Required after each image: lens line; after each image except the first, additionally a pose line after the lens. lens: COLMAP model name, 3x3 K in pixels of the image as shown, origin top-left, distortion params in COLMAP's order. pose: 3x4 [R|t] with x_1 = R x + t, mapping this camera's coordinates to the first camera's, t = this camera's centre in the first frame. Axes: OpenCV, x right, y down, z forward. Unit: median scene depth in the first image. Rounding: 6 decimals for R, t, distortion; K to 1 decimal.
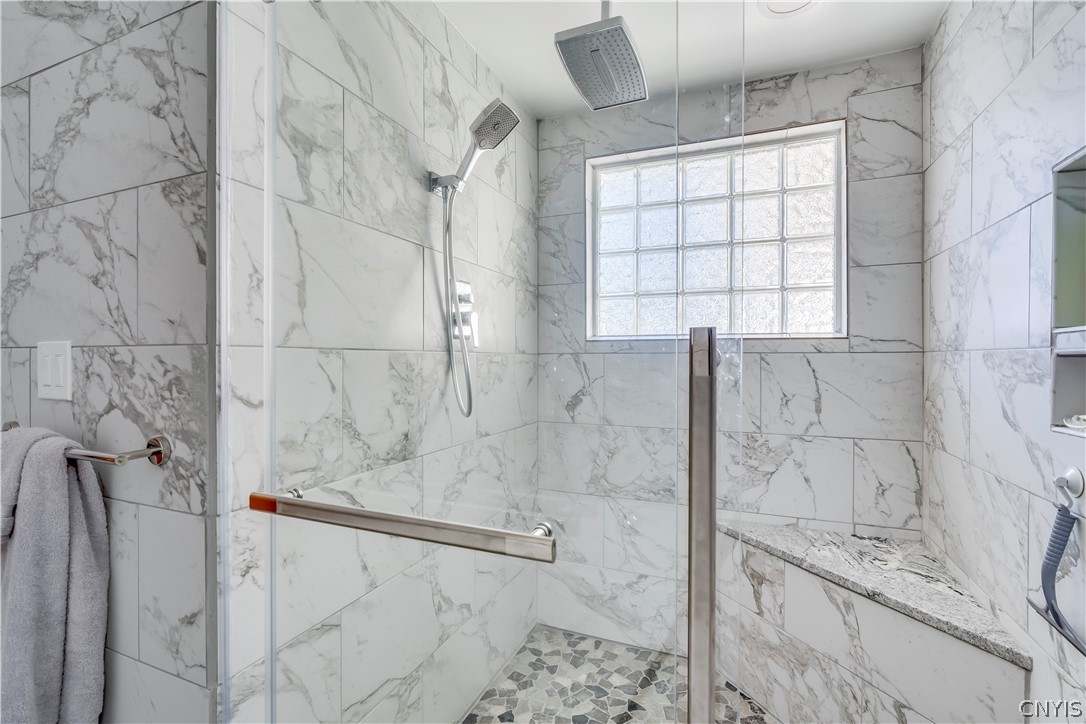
lens RADIAL K [[492.5, 0, 541.8], [0, 492.5, 356.4], [0, 0, 1]] dist [-0.014111, 0.004355]
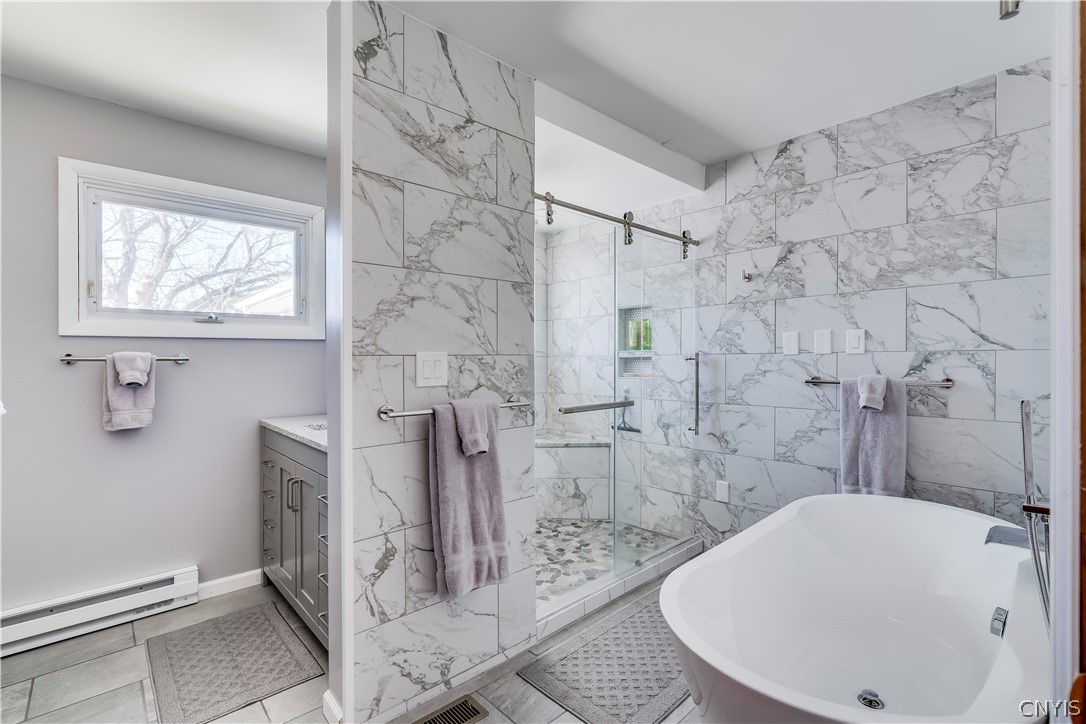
lens RADIAL K [[492.5, 0, 546.3], [0, 492.5, 360.7], [0, 0, 1]] dist [-0.014111, 0.004355]
pose [[0.413849, -0.008984, 0.910301, -2.575364], [0.007049, 0.999953, 0.006664, -0.010127], [-0.910318, 0.003658, 0.413893, -0.068710]]
